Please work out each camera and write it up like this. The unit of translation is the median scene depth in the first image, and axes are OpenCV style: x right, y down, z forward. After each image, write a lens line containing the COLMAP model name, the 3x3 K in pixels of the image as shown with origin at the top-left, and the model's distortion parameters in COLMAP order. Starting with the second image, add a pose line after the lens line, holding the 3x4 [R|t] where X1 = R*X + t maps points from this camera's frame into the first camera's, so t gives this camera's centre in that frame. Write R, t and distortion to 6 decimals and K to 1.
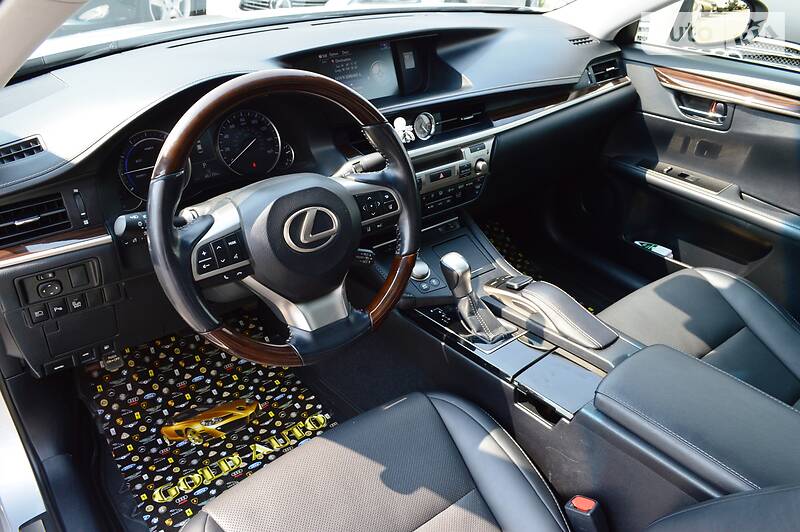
lens RADIAL K [[631.3, 0, 397.6], [0, 631.3, 260.8], [0, 0, 1]] dist [-0.086289, 0.014882]
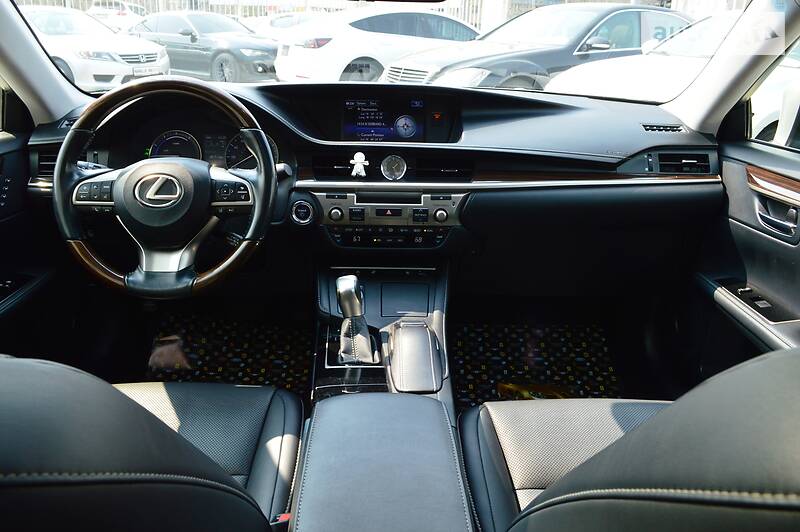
lens RADIAL K [[631.3, 0, 399.5], [0, 631.3, 257.9], [0, 0, 1]] dist [-0.086289, 0.014882]
pose [[0.806748, 0.200440, -0.555860, 0.663710], [-0.306615, 0.946154, -0.103828, 0.040169], [0.505118, 0.254198, 0.824766, 0.149618]]
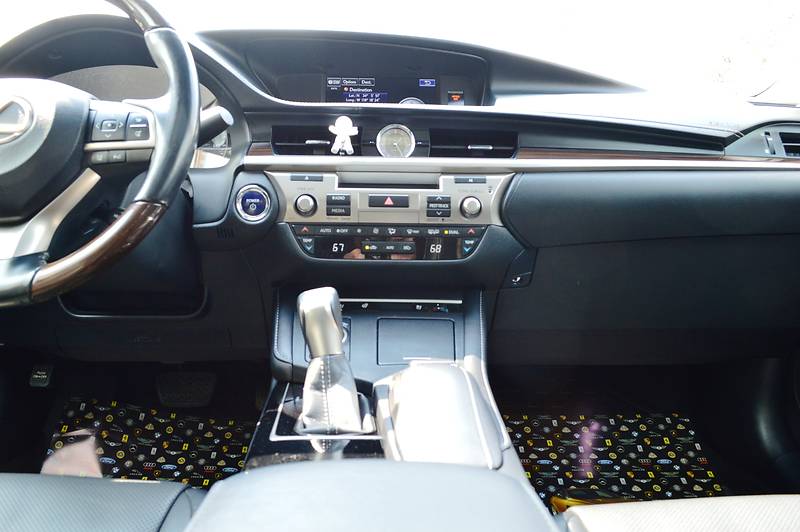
lens RADIAL K [[631.3, 0, 399.4], [0, 631.3, 259.1], [0, 0, 1]] dist [-0.086289, 0.014882]
pose [[0.808582, 0.071313, -0.584046, 0.457771], [-0.298487, 0.905133, -0.302721, 0.115902], [0.507051, 0.419105, 0.753160, 0.507727]]
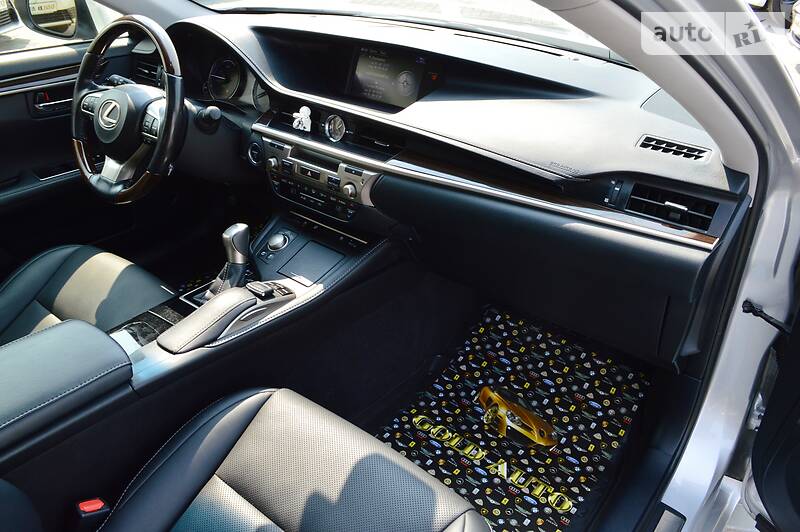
lens RADIAL K [[631.3, 0, 403.4], [0, 631.3, 261.7], [0, 0, 1]] dist [-0.086289, 0.014882]
pose [[0.249385, 0.477468, -0.842515, 1.007575], [-0.513681, 0.802743, 0.302879, -0.395300], [0.820938, 0.357251, 0.445459, 0.693960]]
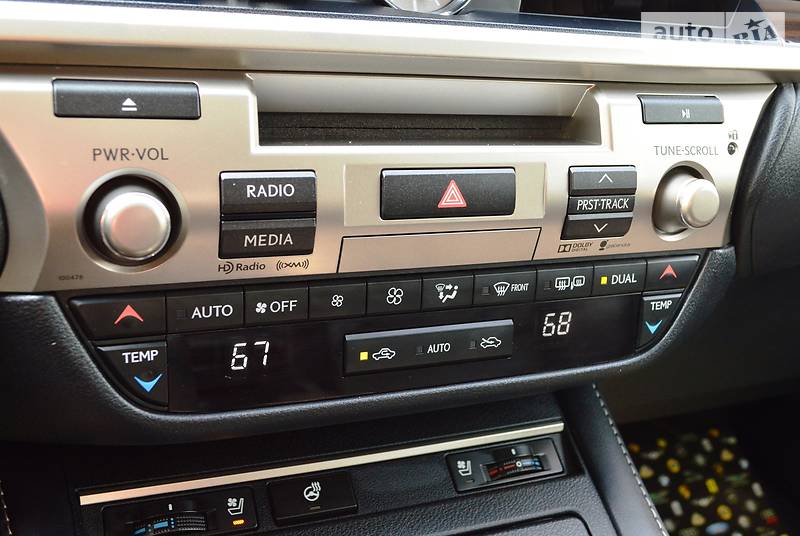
lens RADIAL K [[867.6, 0, 435.6], [0, 867.6, 246.8], [0, 0, 1]] dist [-0.058578, 0.000000]
pose [[0.967719, 0.156264, -0.197742, 0.112764], [-0.192895, 0.964181, -0.182061, -0.071701], [0.162209, 0.214327, 0.963199, 0.733604]]
